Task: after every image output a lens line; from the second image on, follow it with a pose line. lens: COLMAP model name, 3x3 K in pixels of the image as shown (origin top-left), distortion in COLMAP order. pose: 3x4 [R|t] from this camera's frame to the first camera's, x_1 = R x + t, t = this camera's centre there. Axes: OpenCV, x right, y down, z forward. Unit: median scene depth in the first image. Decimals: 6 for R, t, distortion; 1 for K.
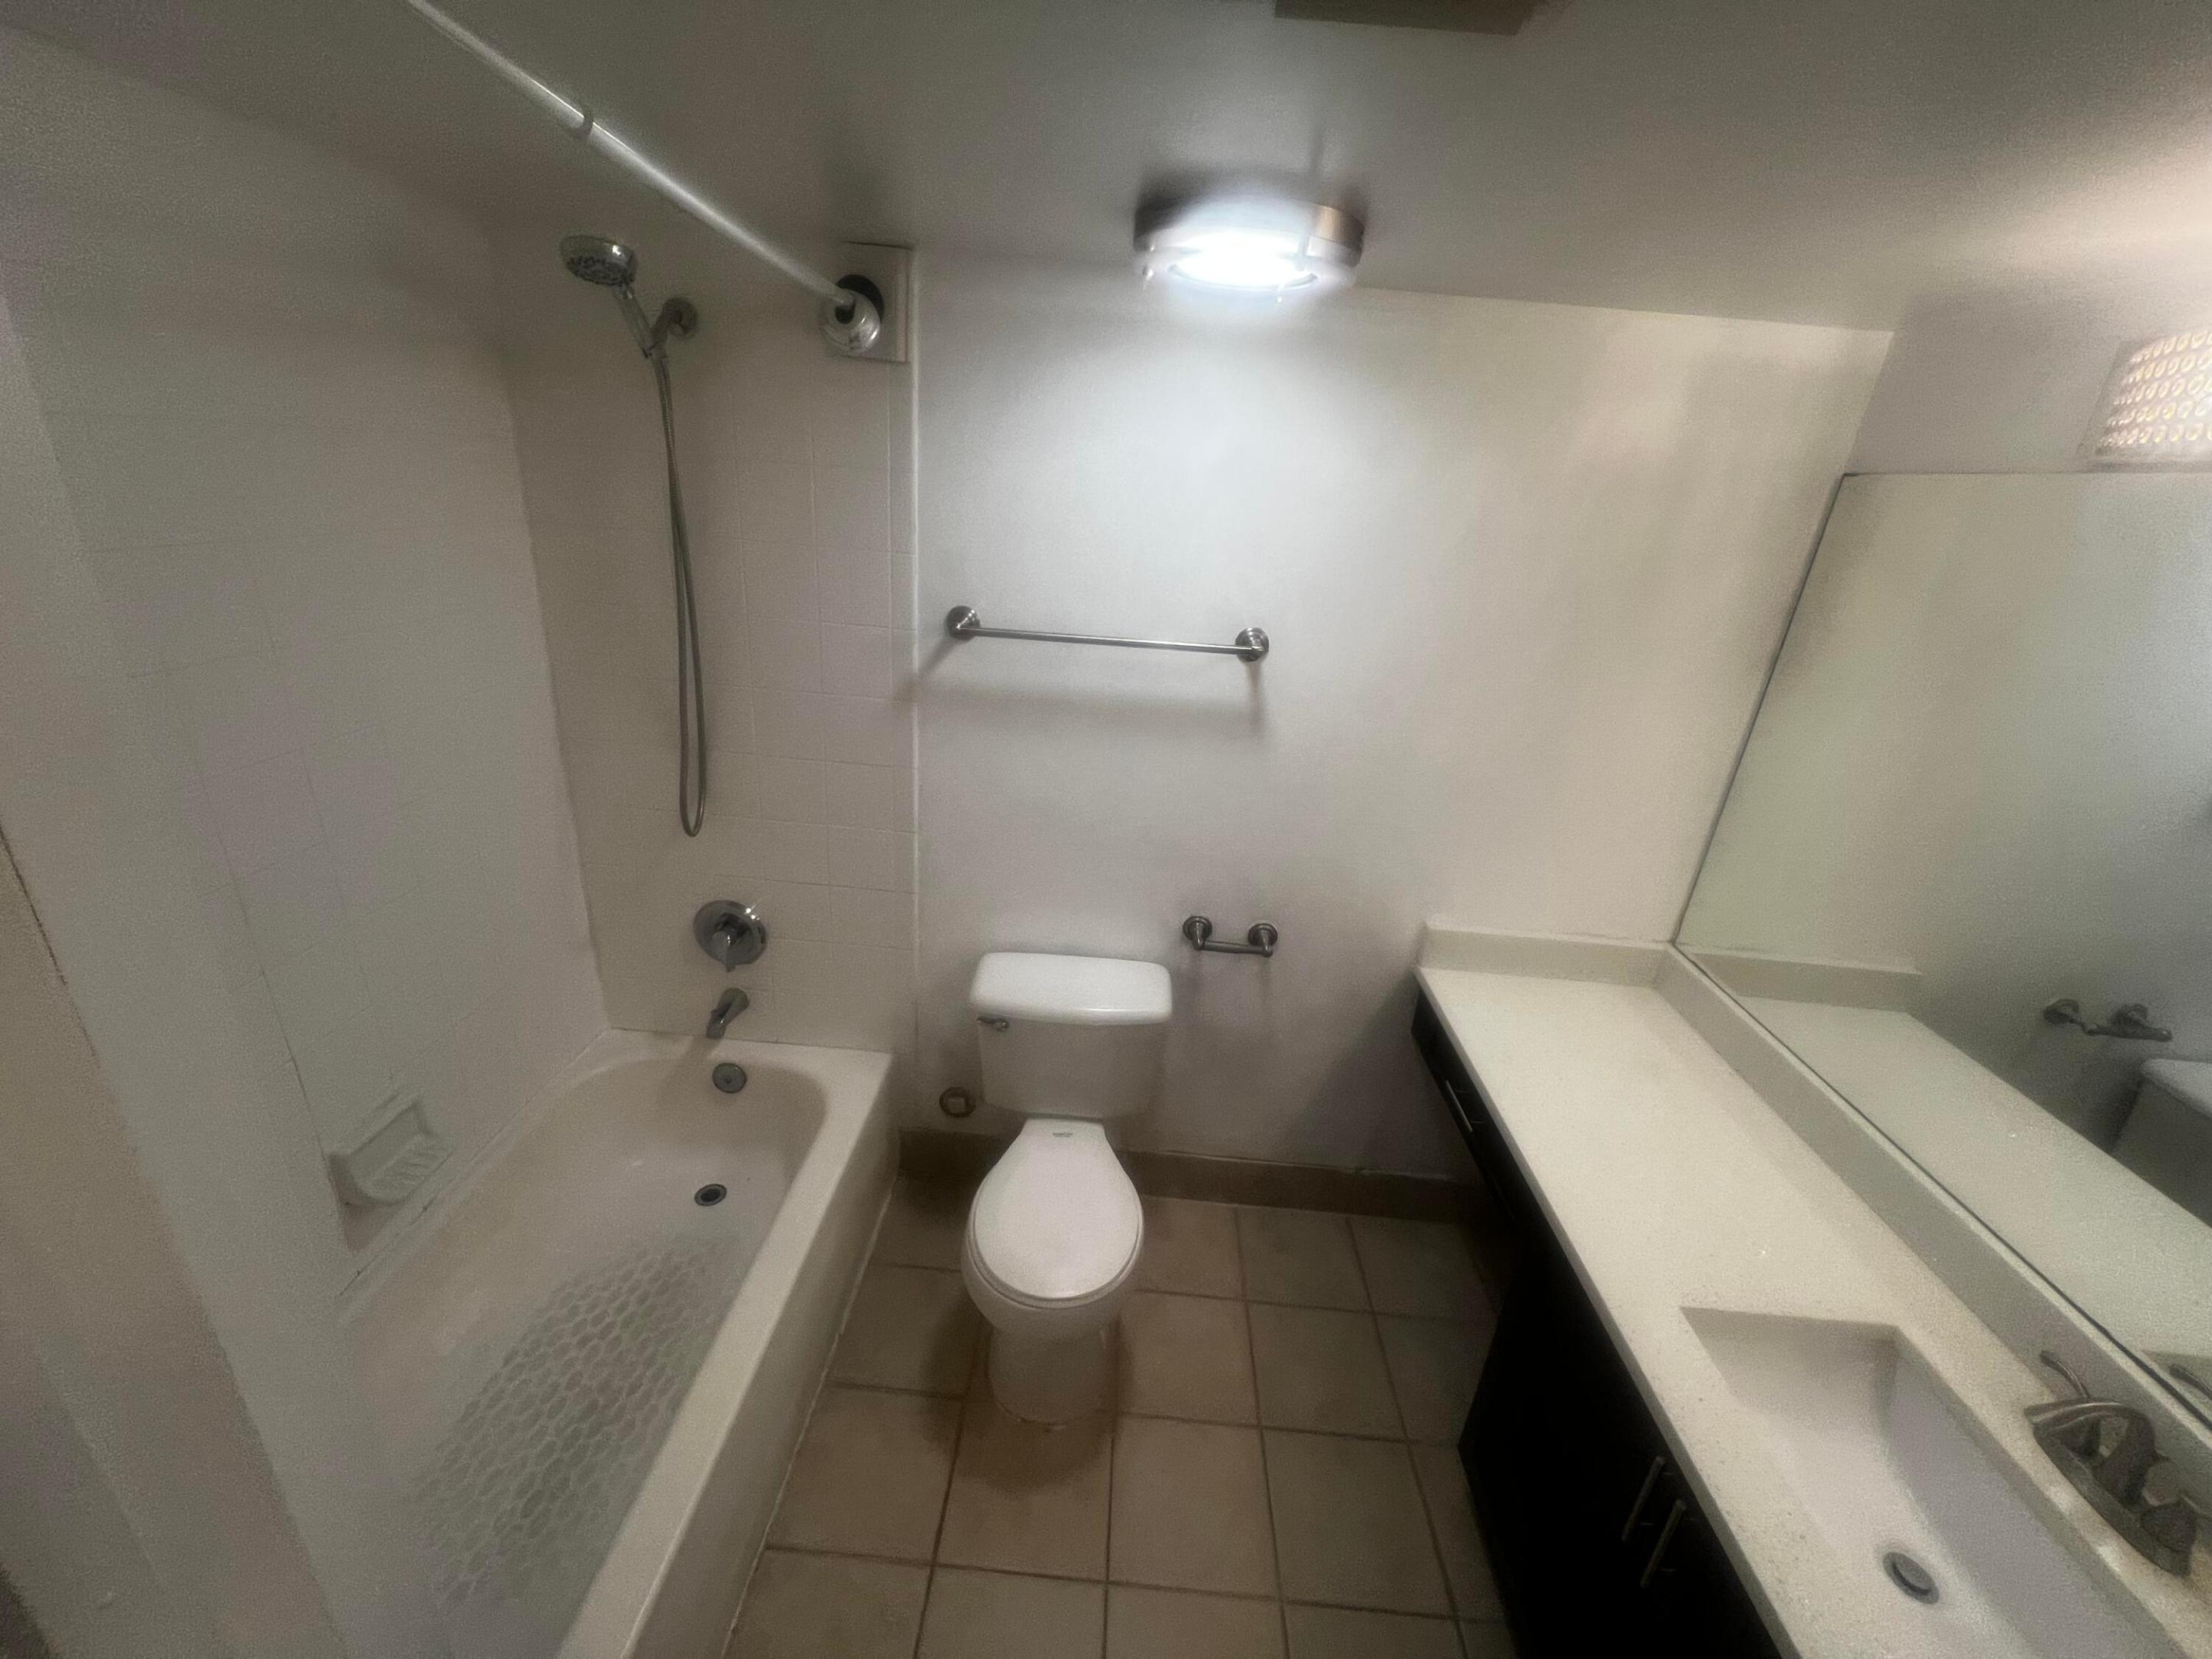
lens RADIAL K [[888.9, 0, 1110.1], [0, 888.9, 824.2], [0, 0, 1]] dist [-0.000975, 0.000037]
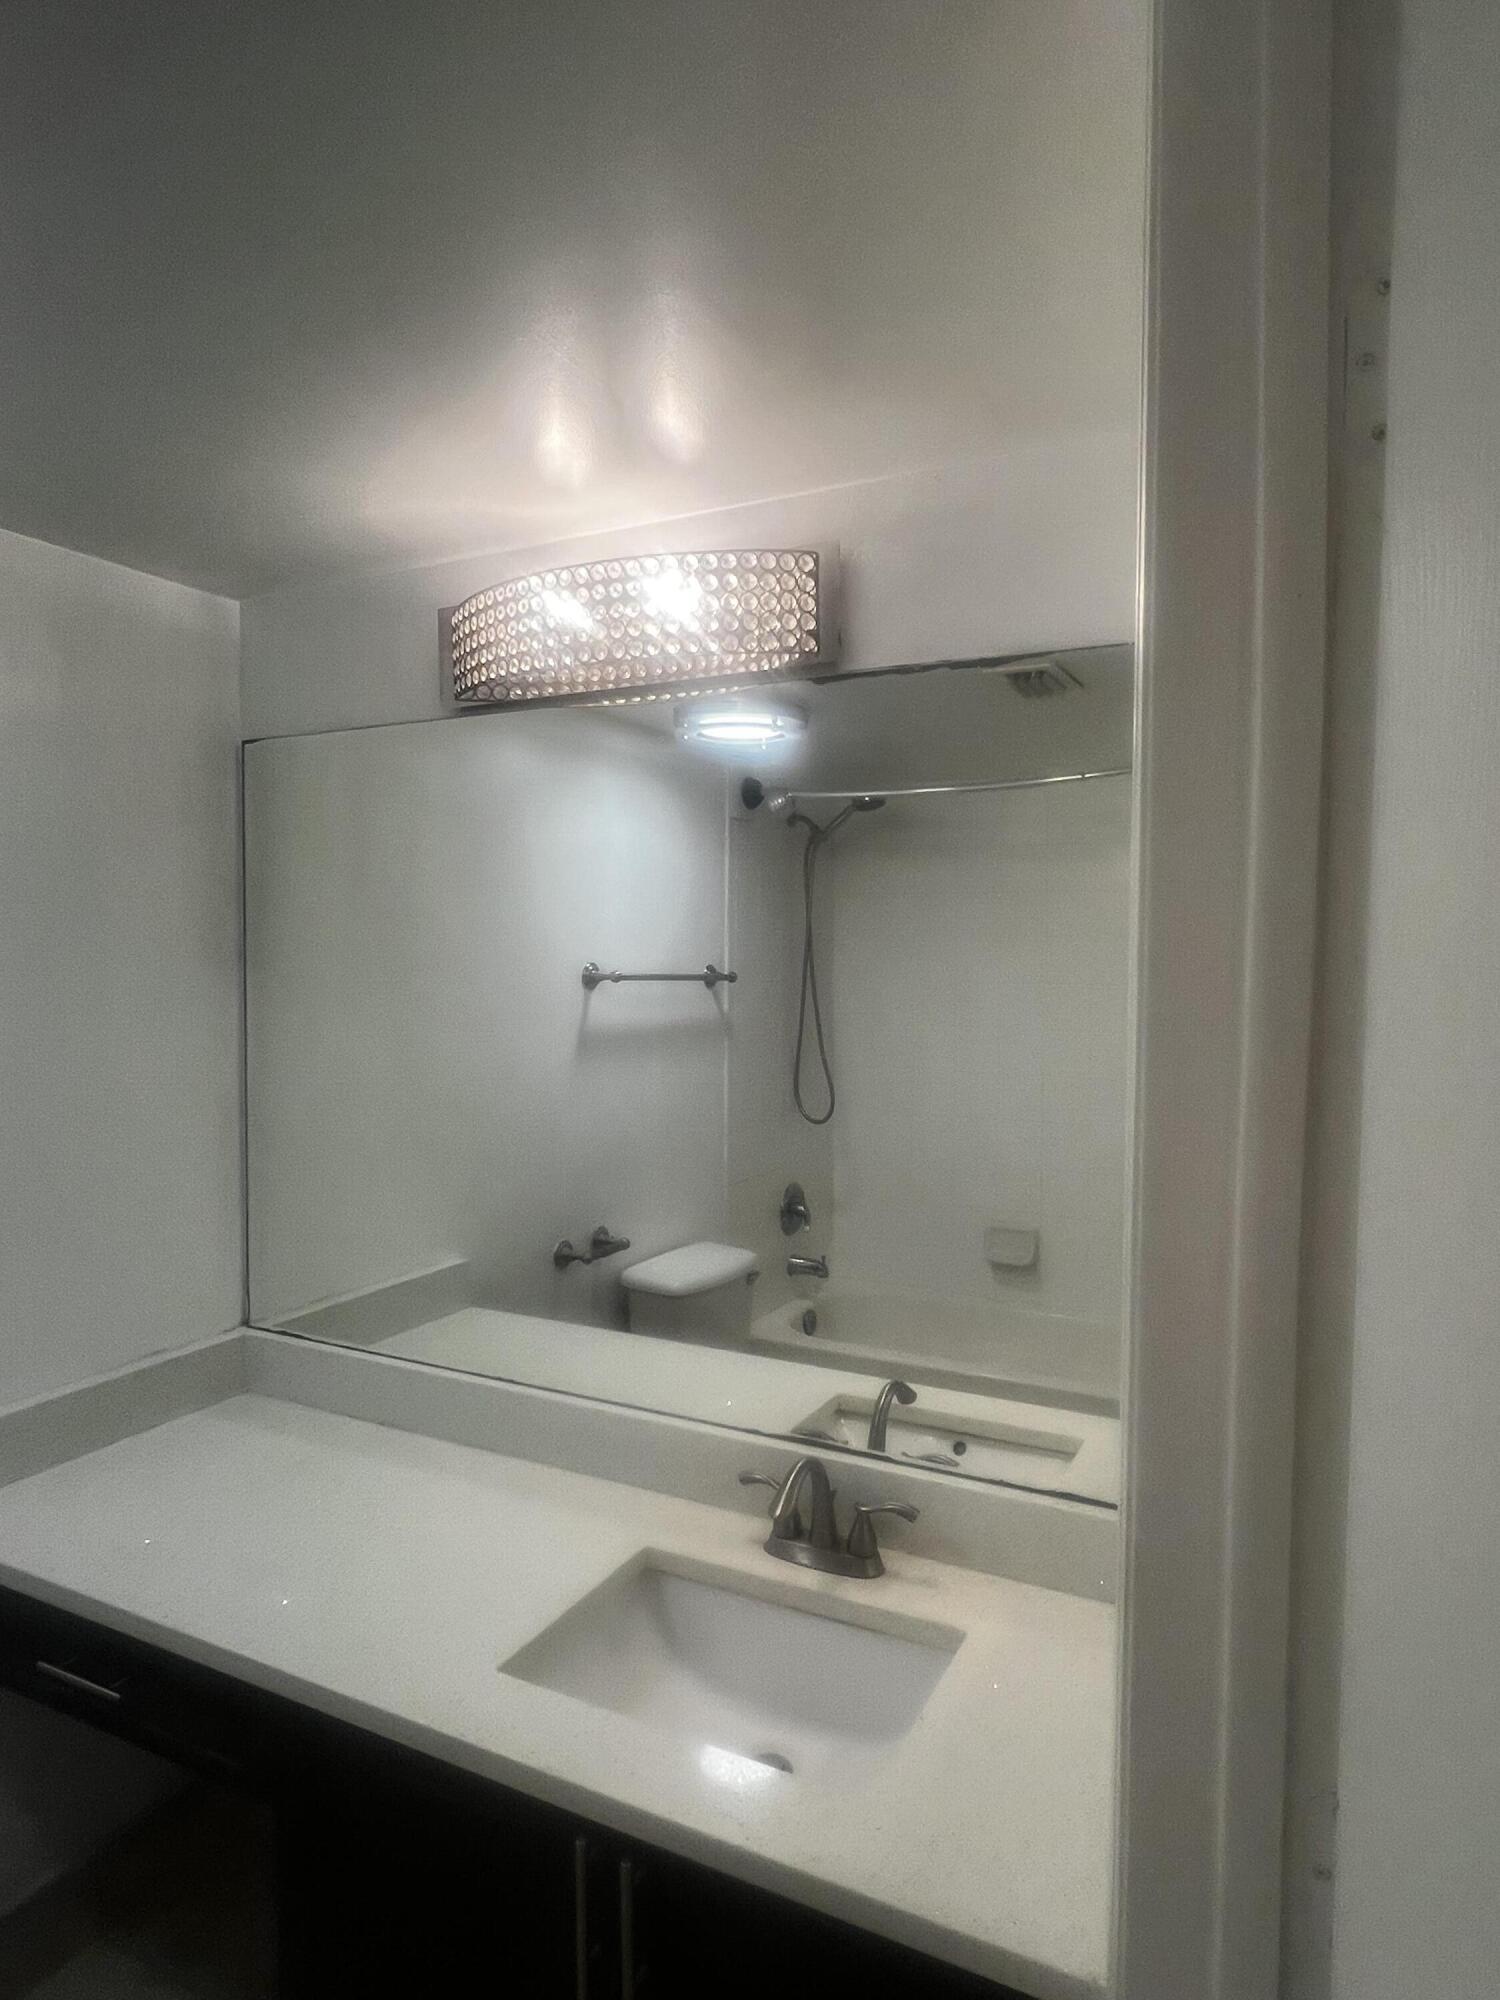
lens RADIAL K [[1209.0, 0, 746.1], [0, 1209.0, 1002.7], [0, 0, 1]] dist [-0.000751, -0.001125]
pose [[0.418036, -0.113736, 0.901282, -0.090485], [0.362374, 0.930656, -0.050635, 0.091035], [-0.833025, 0.347769, 0.430263, 0.114246]]
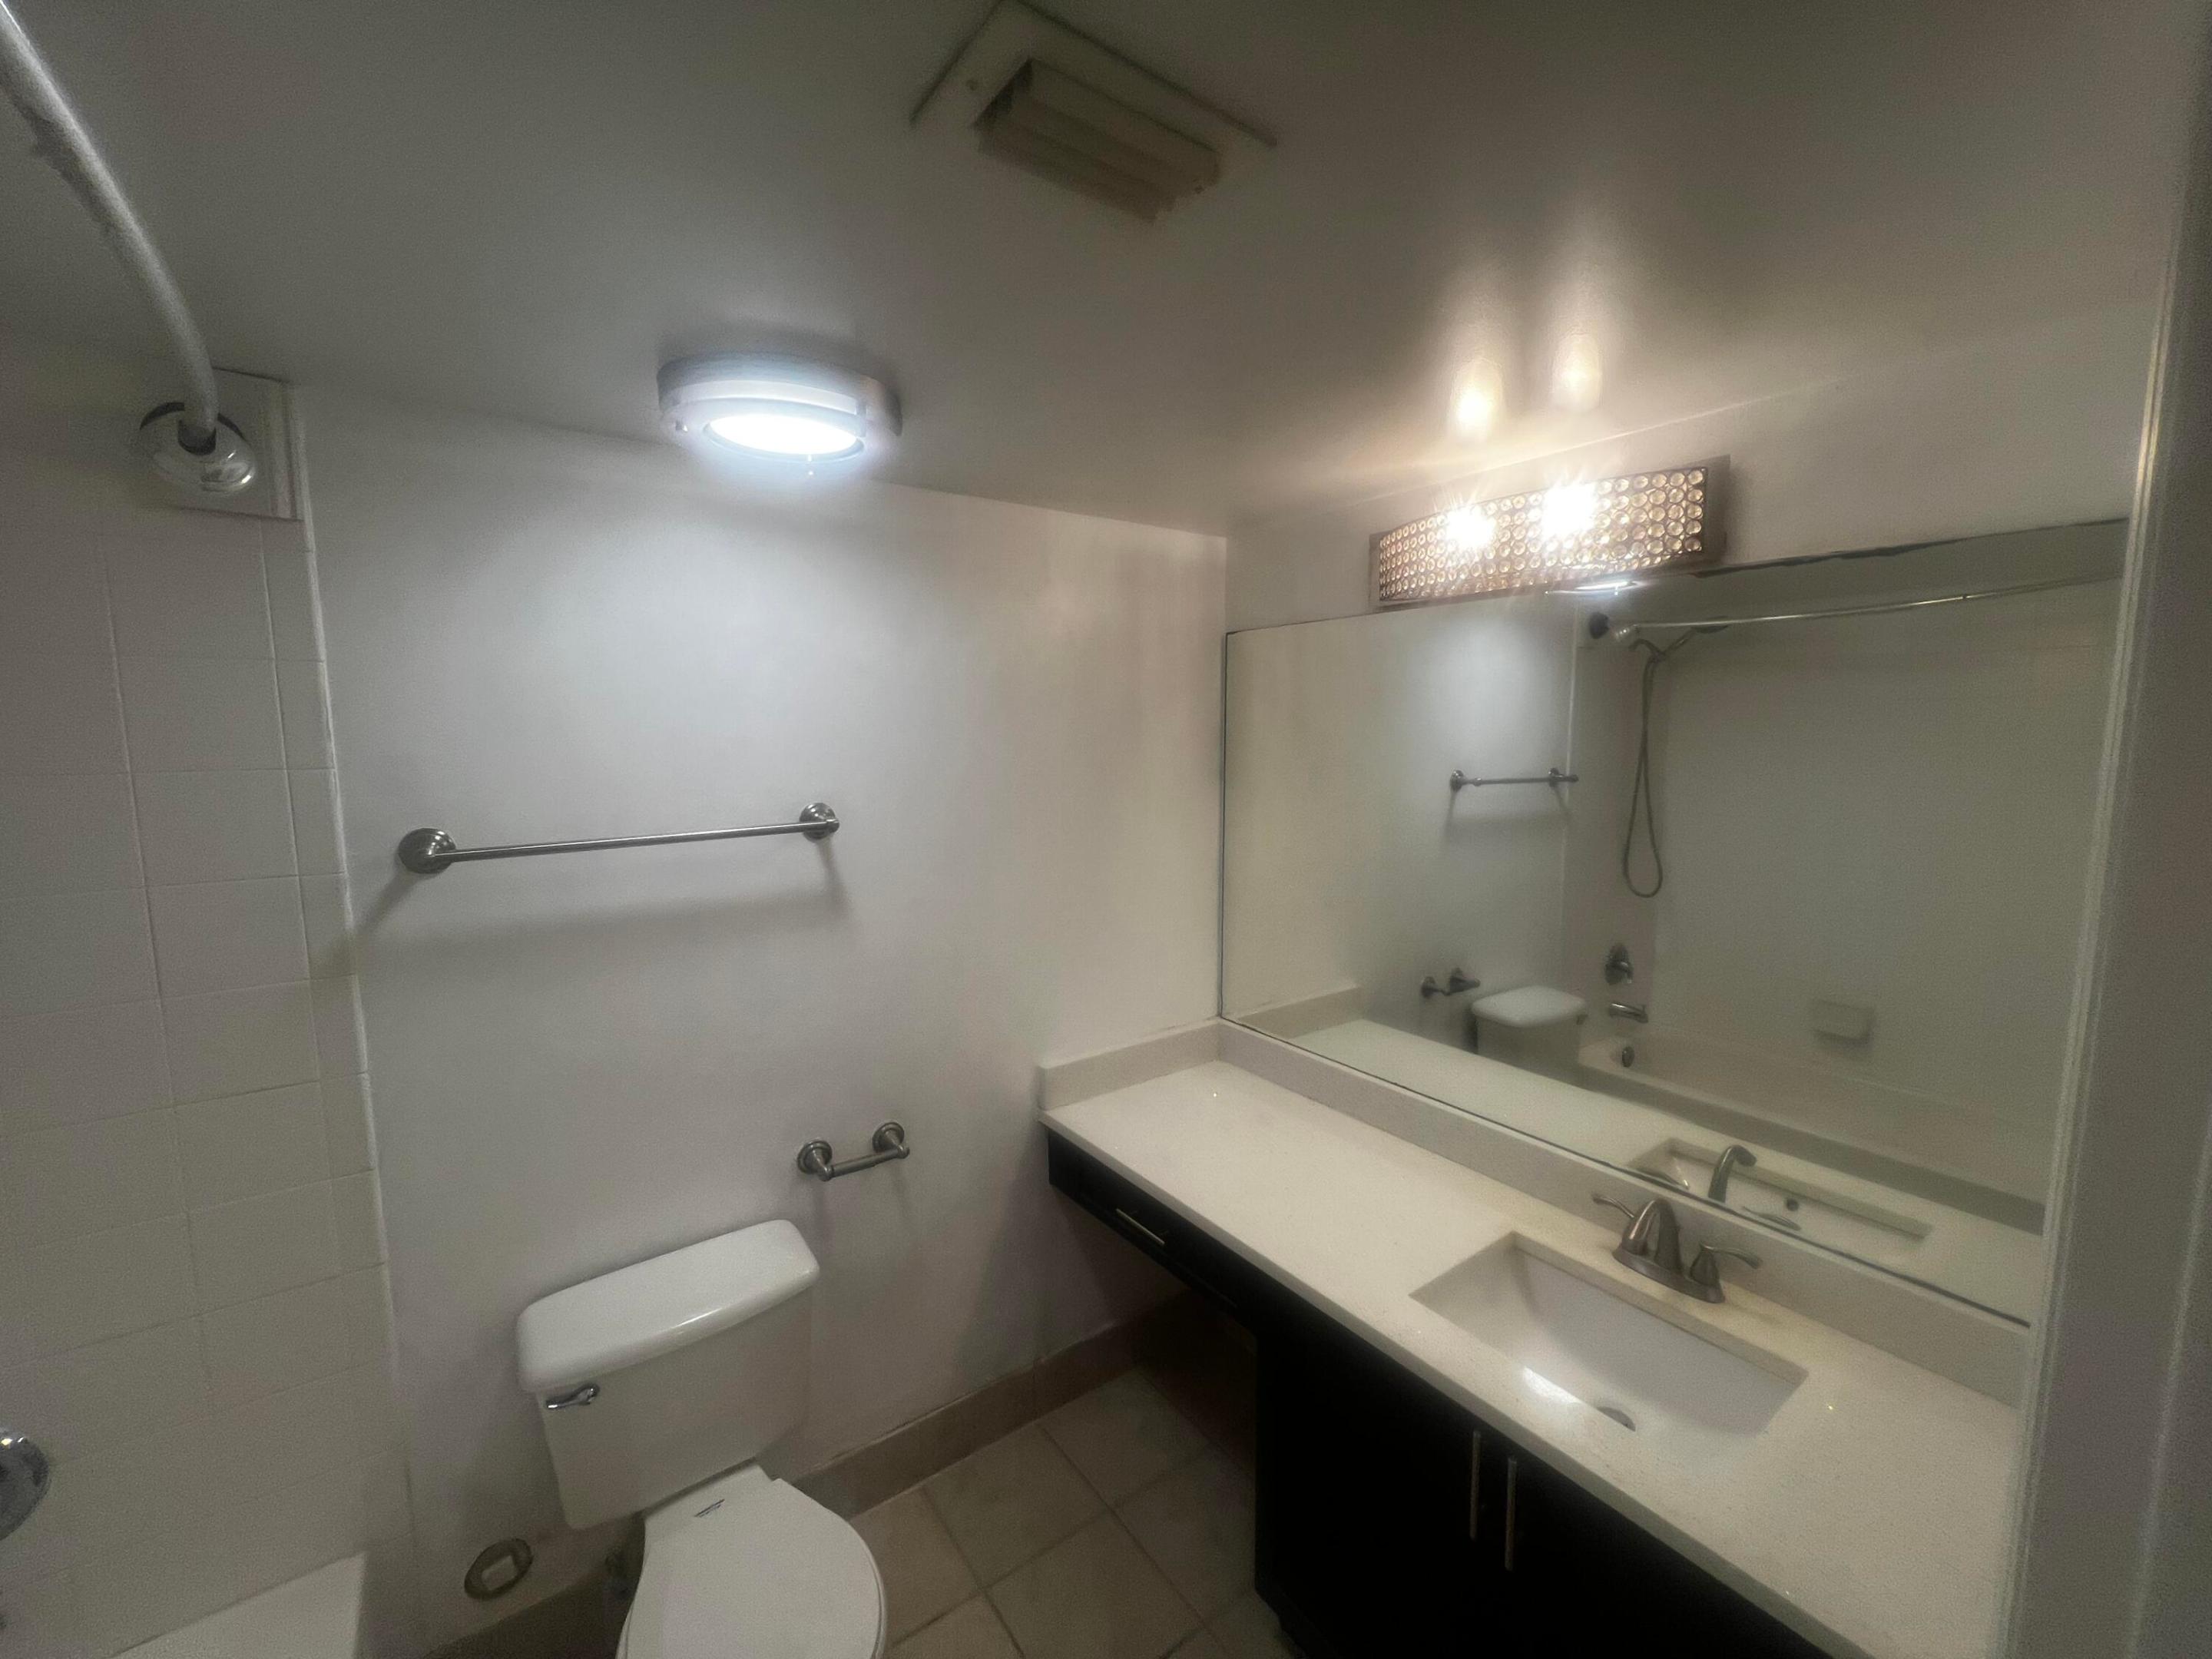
lens RADIAL K [[888.9, 0, 1099.5], [0, 888.9, 825.3], [0, 0, 1]] dist [-0.000975, 0.000037]
pose [[0.785068, -0.148804, 0.601269, -0.162661], [0.288496, 0.946839, -0.142358, 0.018841], [-0.548122, 0.285224, 0.786263, 0.106217]]
